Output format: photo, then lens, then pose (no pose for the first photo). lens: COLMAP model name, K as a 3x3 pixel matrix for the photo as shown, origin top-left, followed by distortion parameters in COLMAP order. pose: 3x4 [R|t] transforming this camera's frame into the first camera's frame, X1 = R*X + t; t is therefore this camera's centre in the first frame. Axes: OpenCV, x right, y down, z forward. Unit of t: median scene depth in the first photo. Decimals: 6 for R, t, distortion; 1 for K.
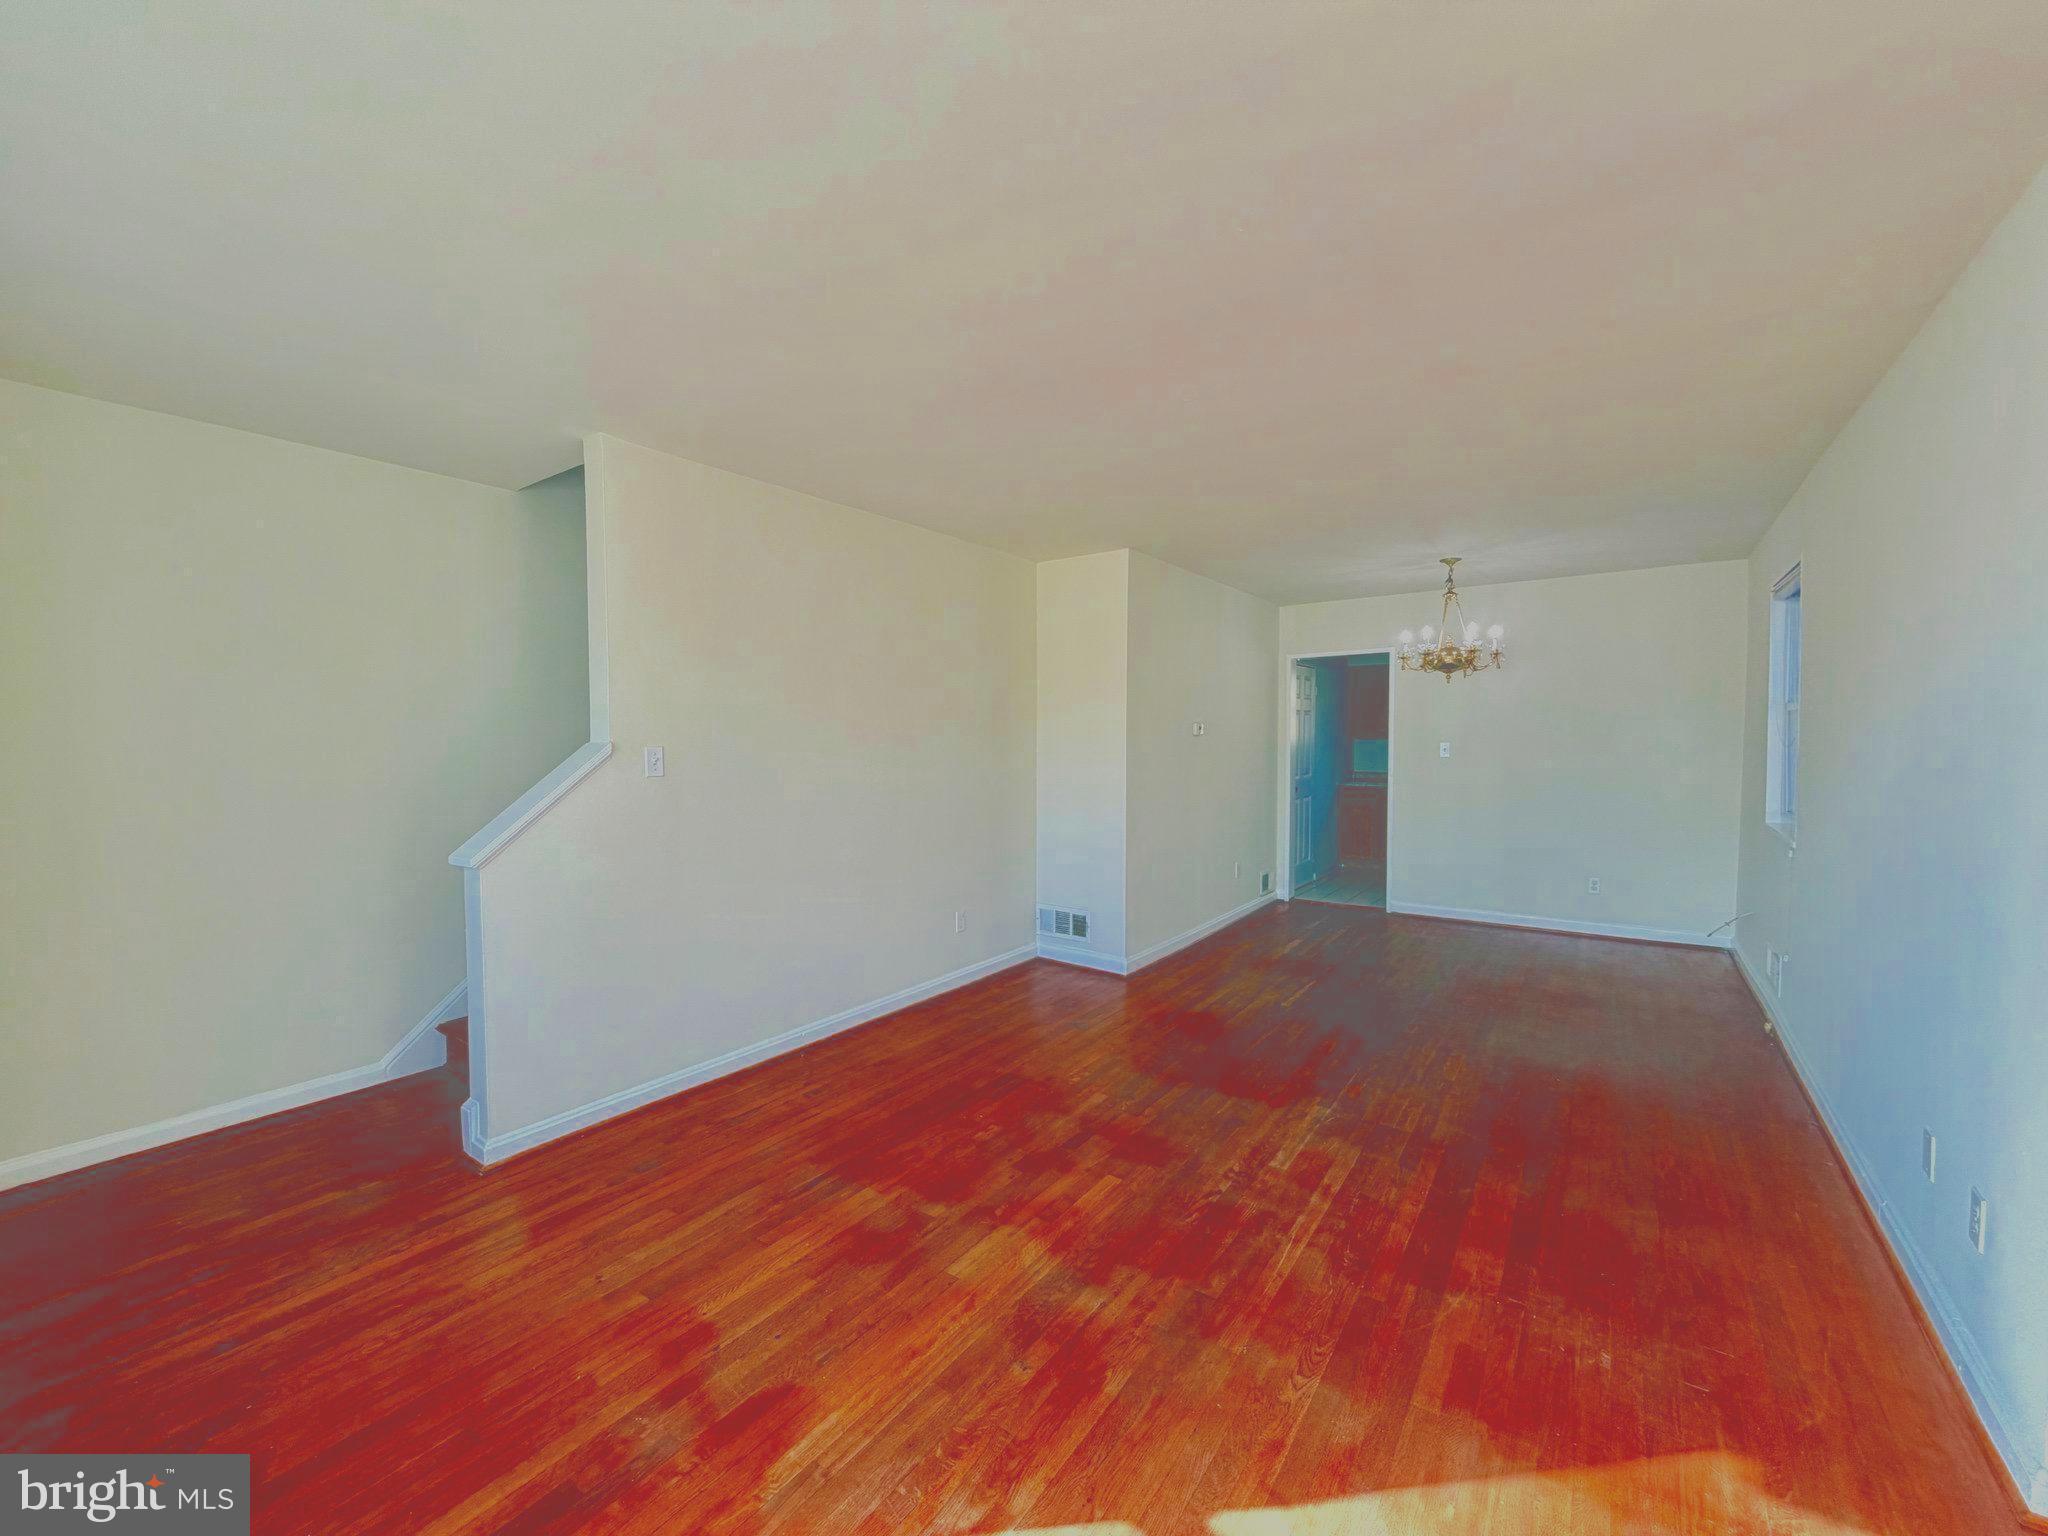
lens RADIAL K [[812.0, 0, 1020.1], [0, 812.0, 766.4], [0, 0, 1]] dist [-0.003461, 0.000232]
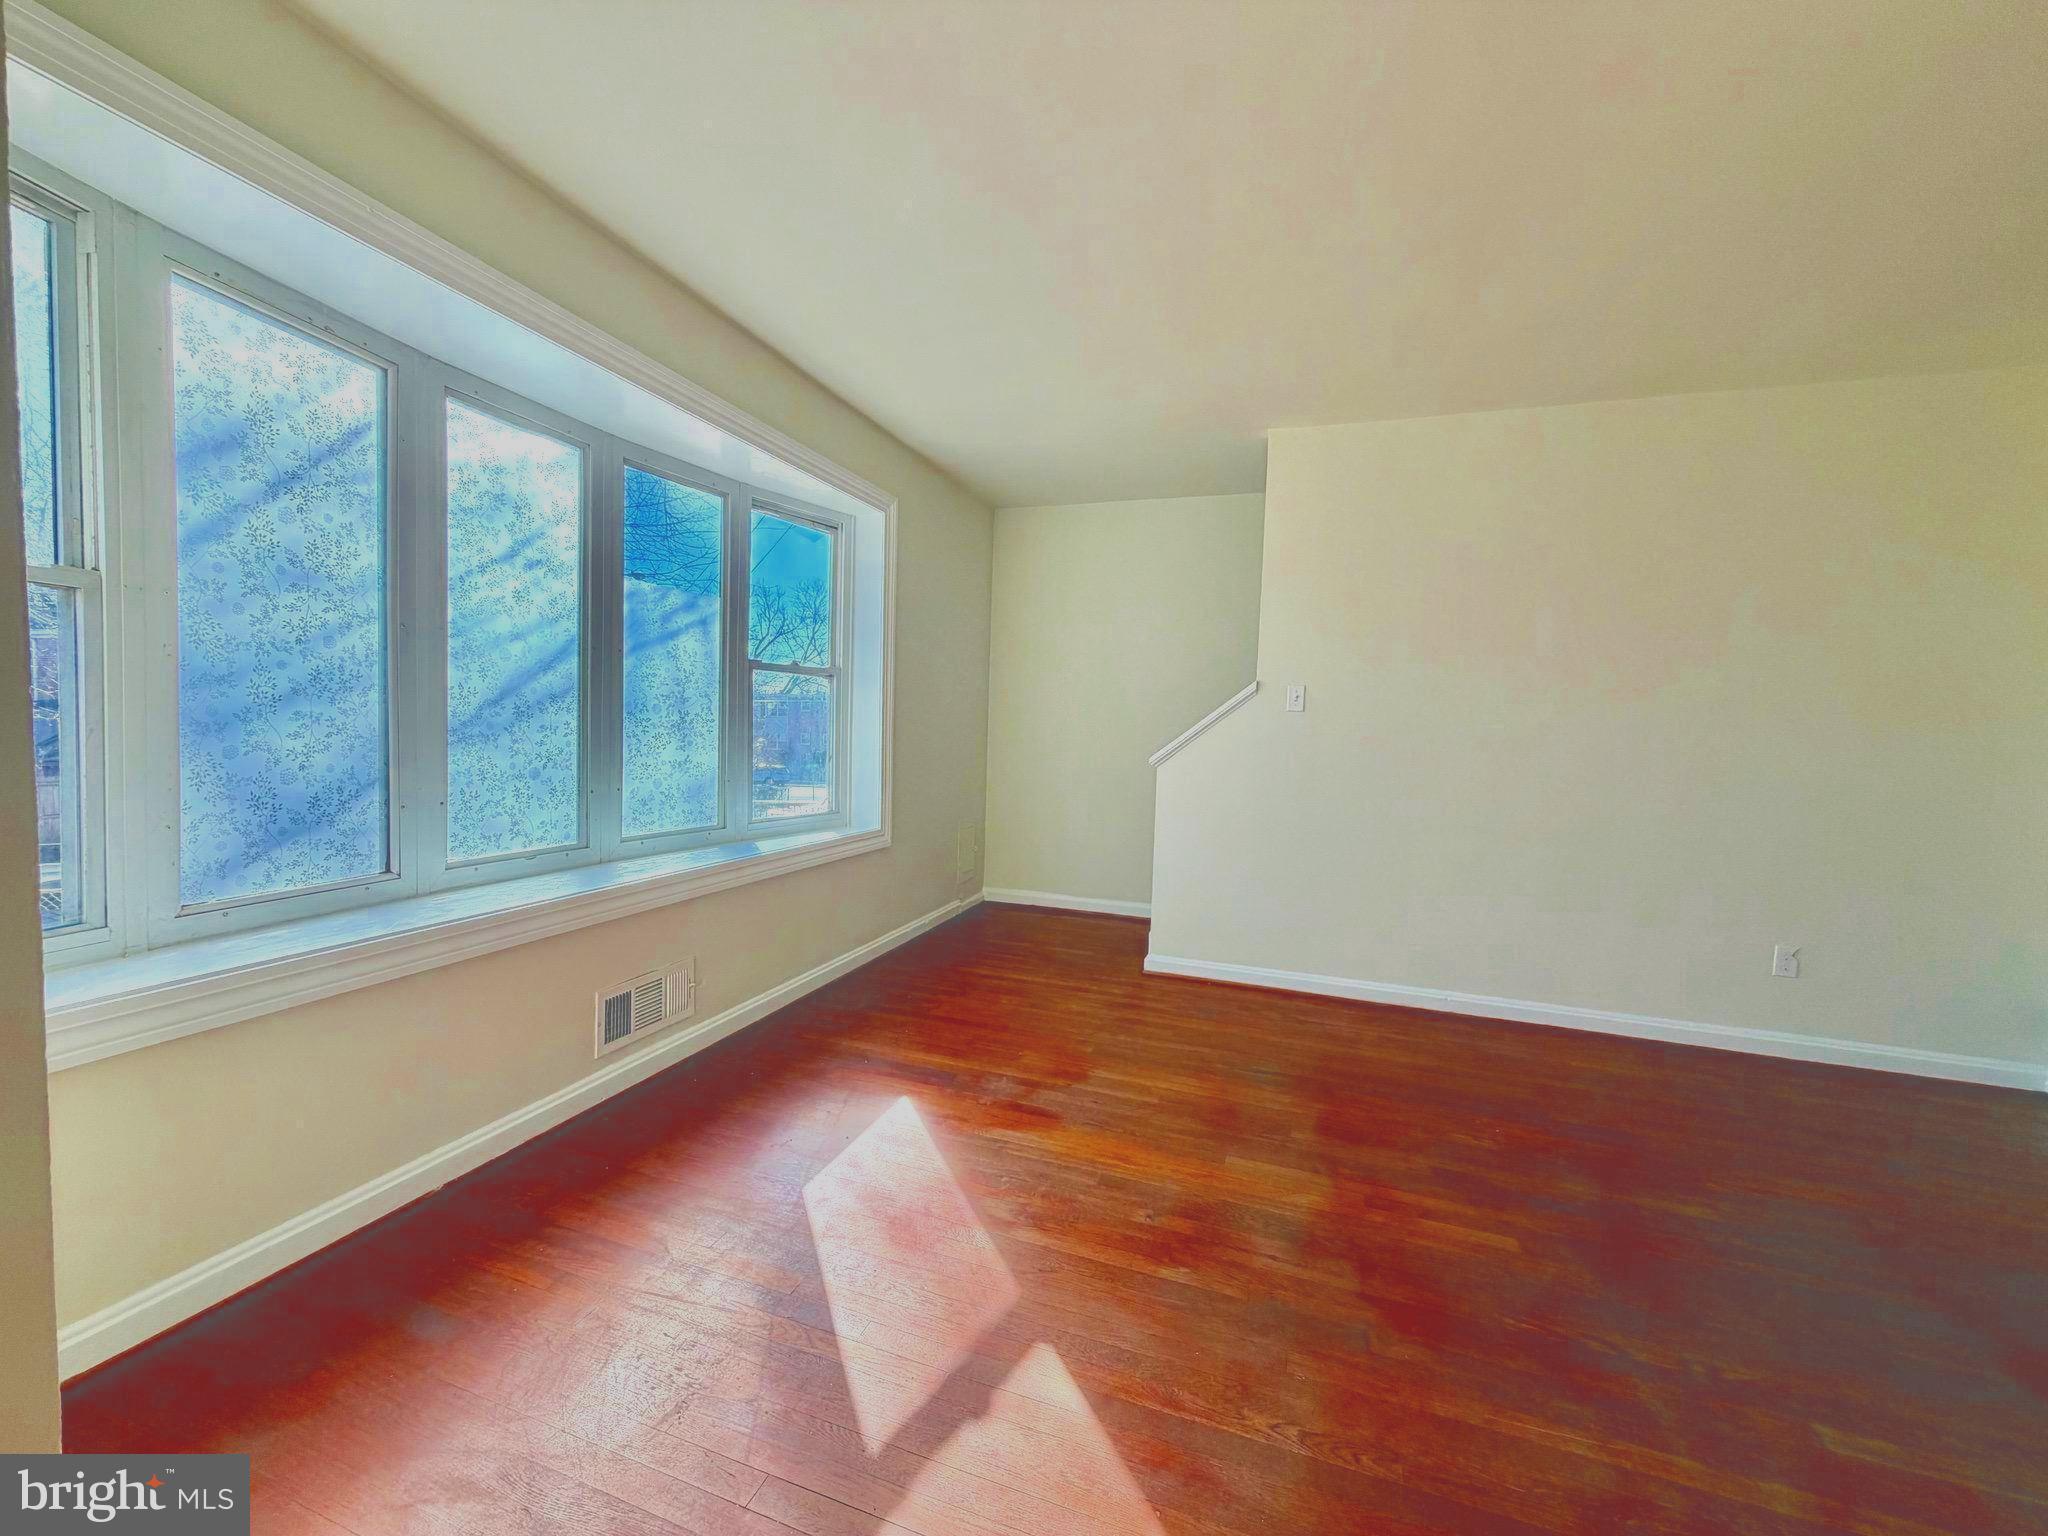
lens RADIAL K [[812.0, 0, 1016.9], [0, 812.0, 767.5], [0, 0, 1]] dist [-0.003461, 0.000232]
pose [[0.286997, 0.063819, -0.955803, 0.771897], [-0.070931, 0.996455, 0.045235, 0.096419], [0.955302, 0.054814, 0.290507, 0.402582]]
